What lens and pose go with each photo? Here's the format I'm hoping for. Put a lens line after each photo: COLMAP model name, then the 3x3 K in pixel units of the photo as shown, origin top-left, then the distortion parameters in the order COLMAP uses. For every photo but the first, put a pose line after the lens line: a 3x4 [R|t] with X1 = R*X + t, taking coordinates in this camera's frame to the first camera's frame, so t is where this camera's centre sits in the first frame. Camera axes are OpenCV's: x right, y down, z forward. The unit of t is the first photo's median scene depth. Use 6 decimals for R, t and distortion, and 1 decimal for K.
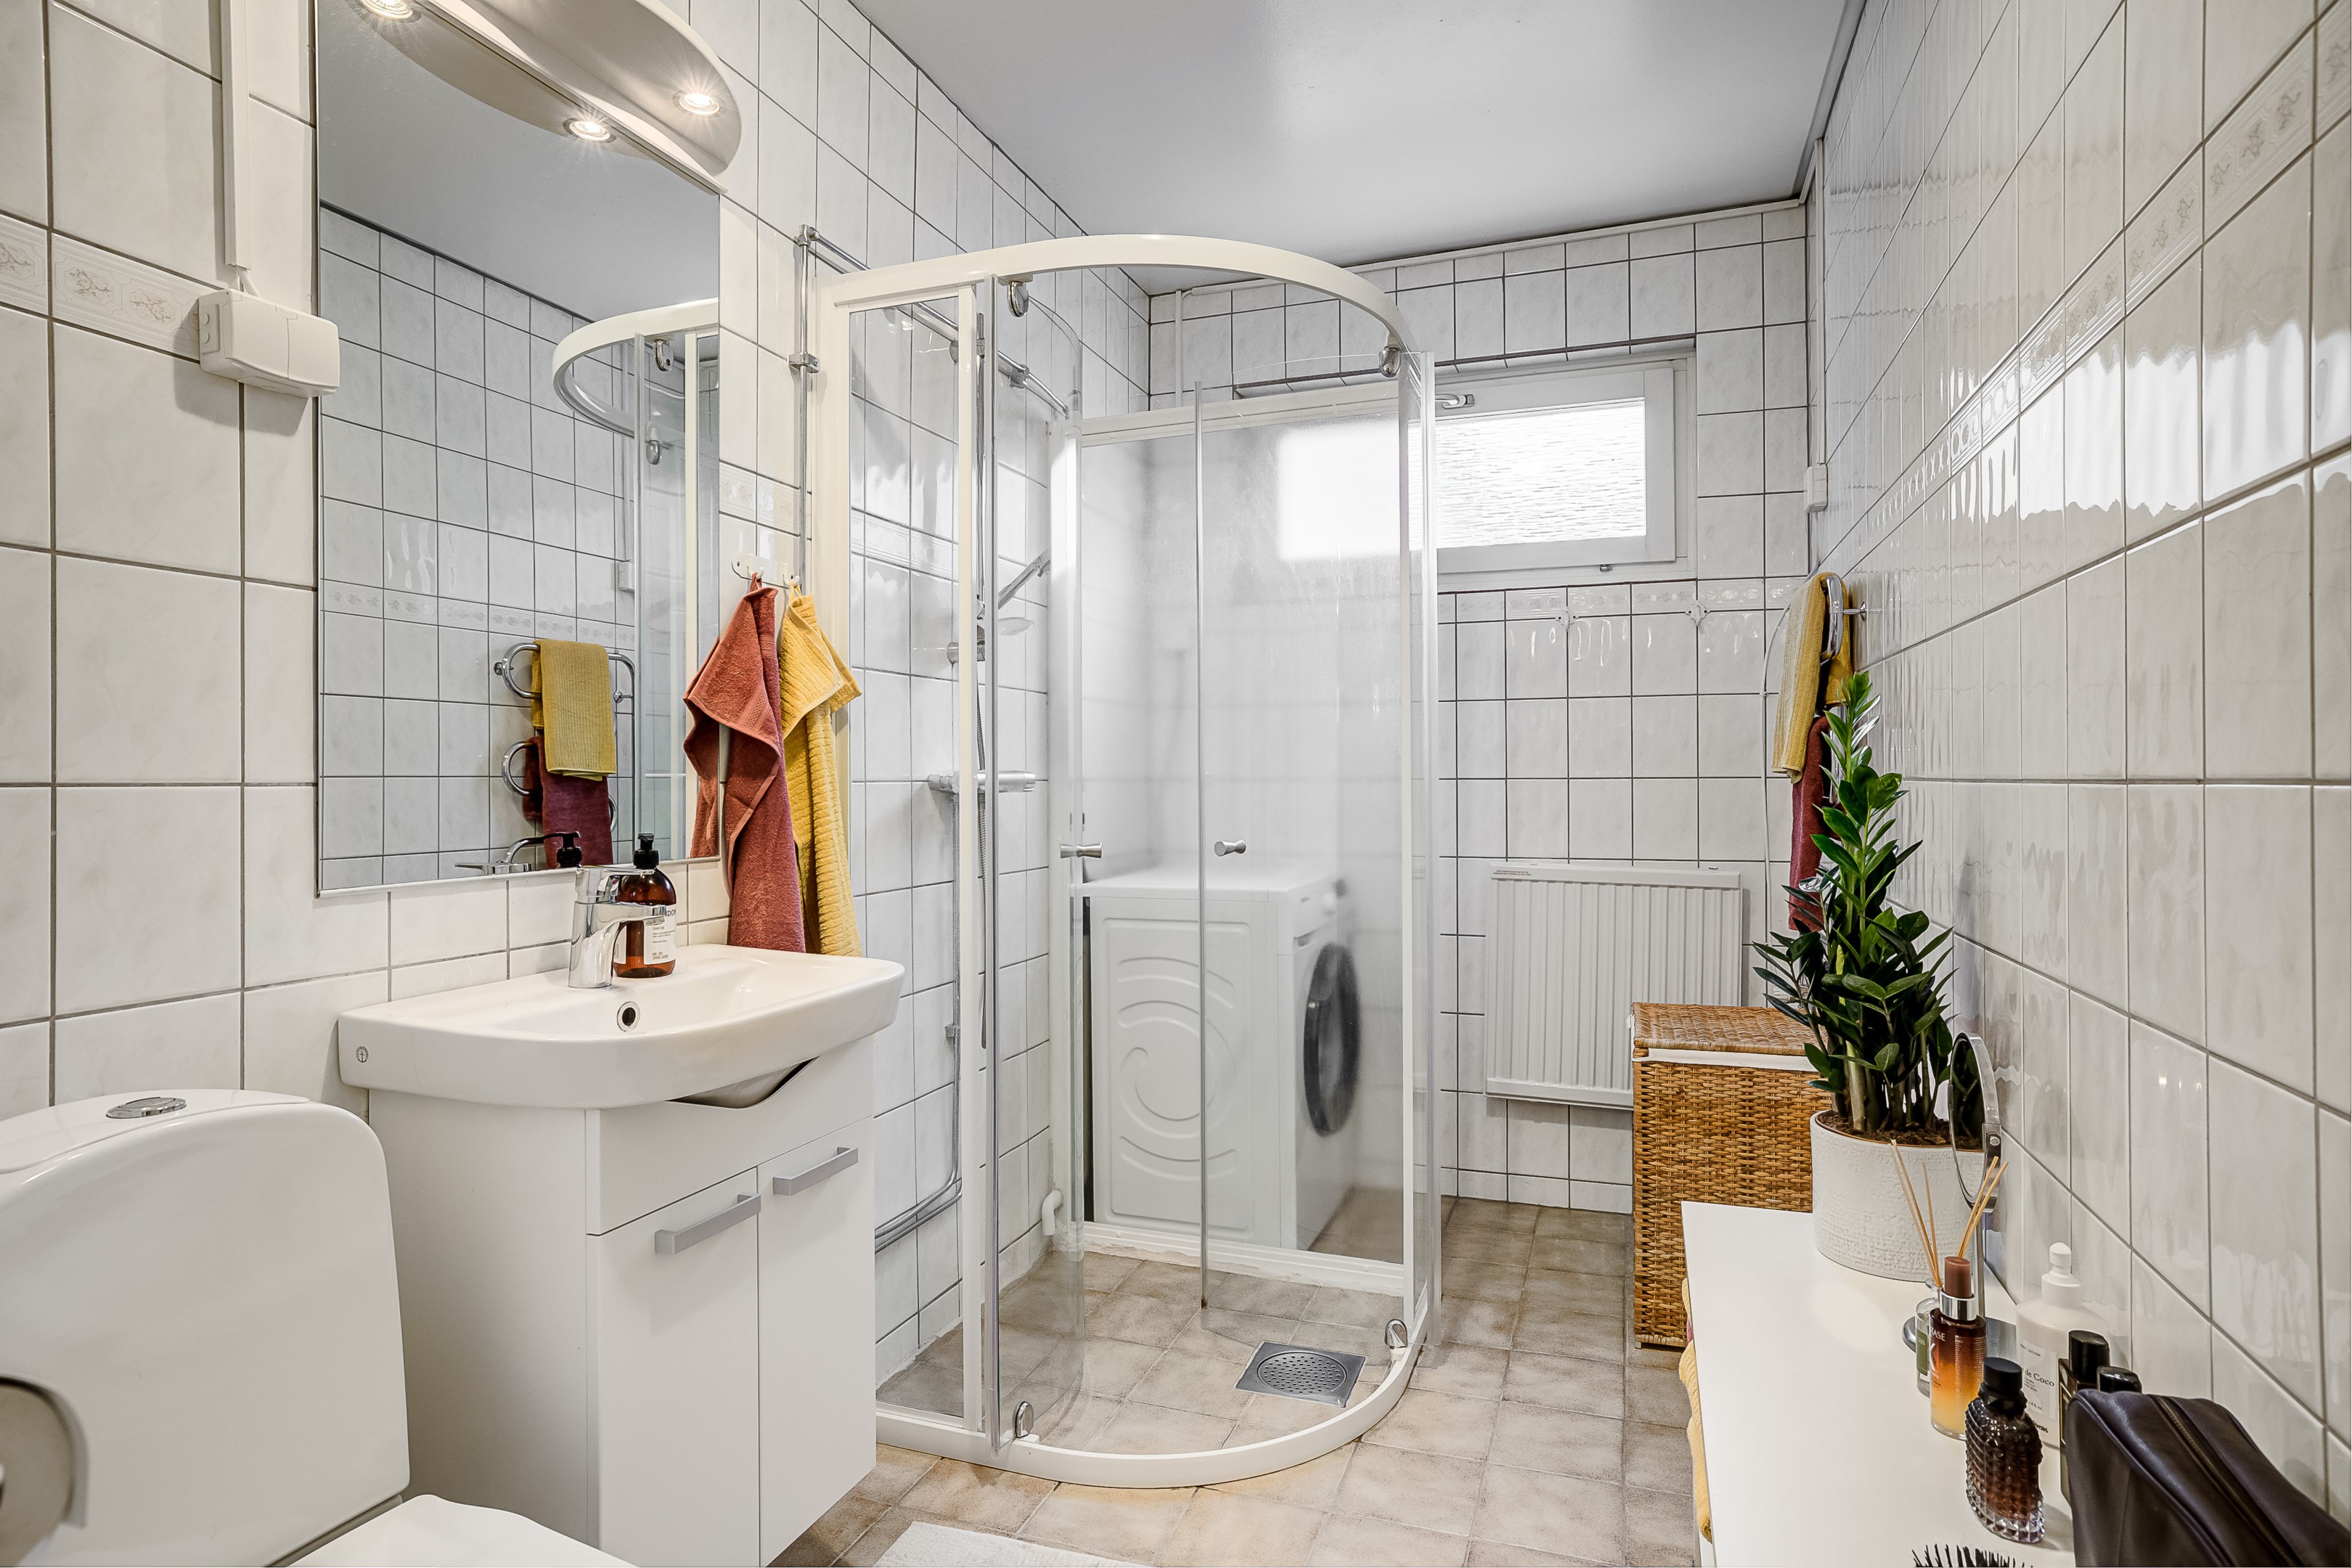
lens RADIAL K [[1268.0, 0, 1176.0], [0, 1268.0, 784.0], [0, 0, 1]] dist [-0.028192, 0.025490]
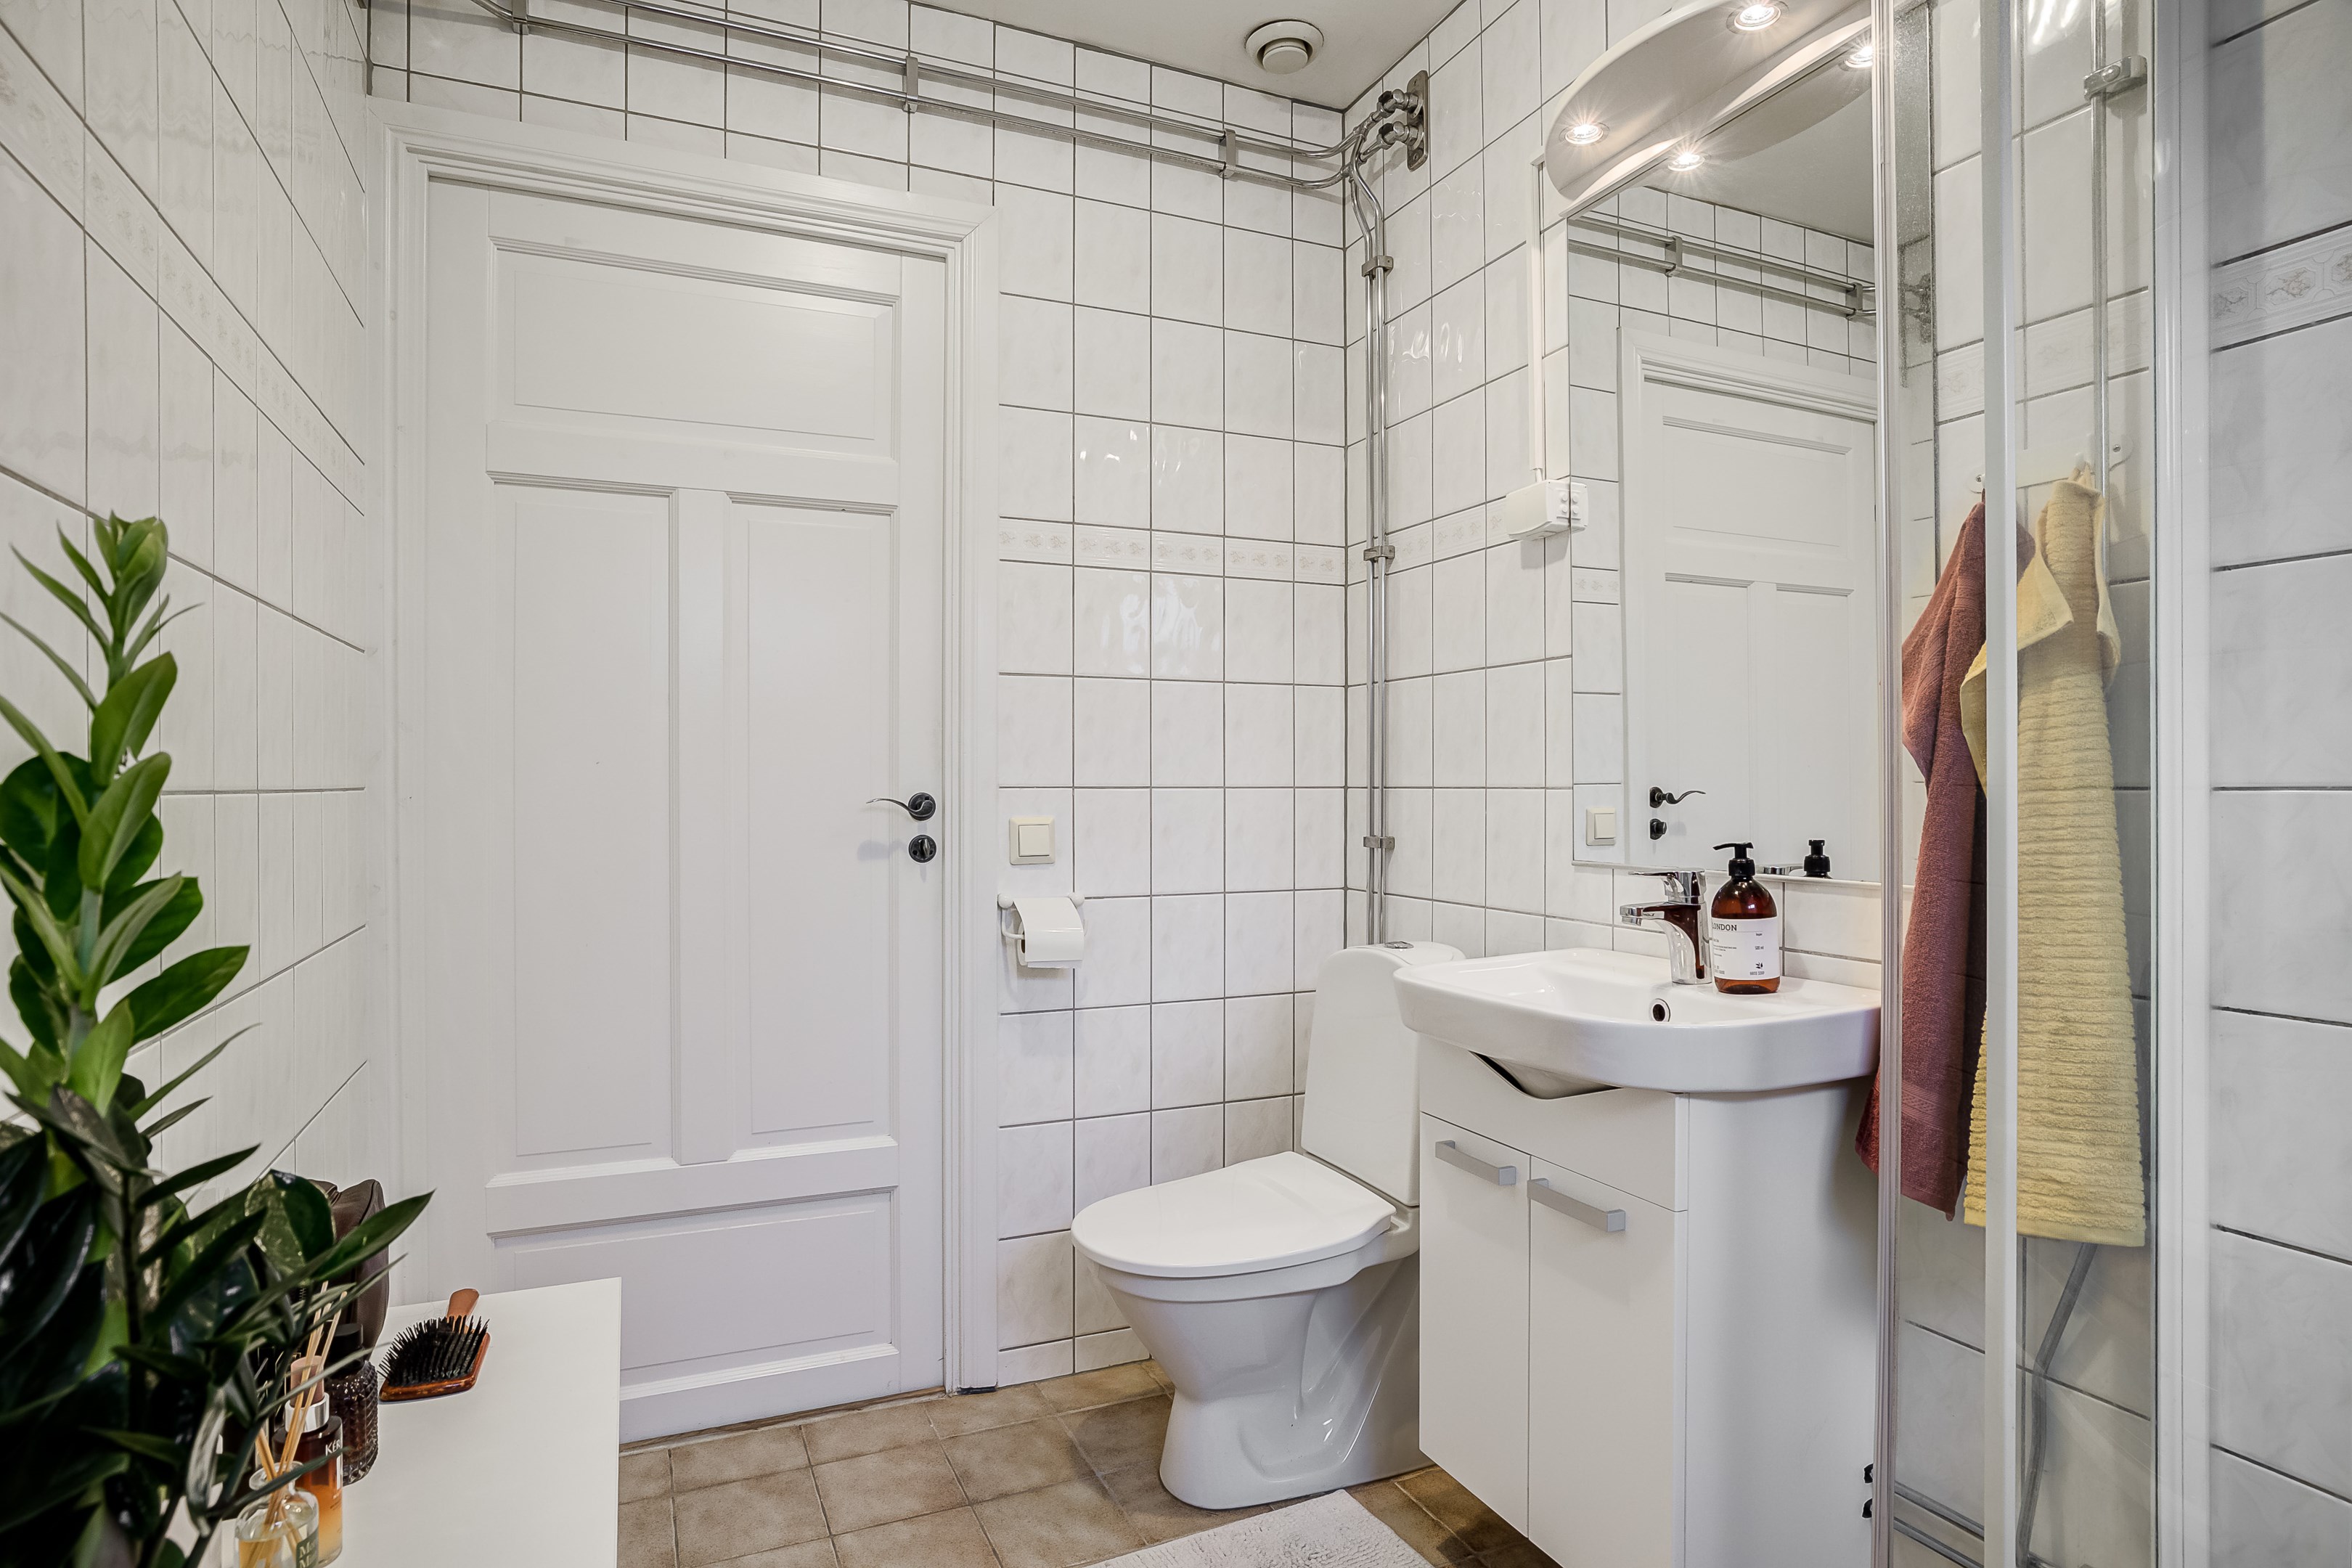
lens RADIAL K [[1268.0, 0, 1176.0], [0, 1268.0, 784.0], [0, 0, 1]] dist [-0.028192, 0.025490]
pose [[-0.728670, 0.003208, -0.684857, 0.624776], [0.002386, 0.999995, 0.002146, -0.008408], [0.684861, -0.000070, -0.728674, 1.630035]]
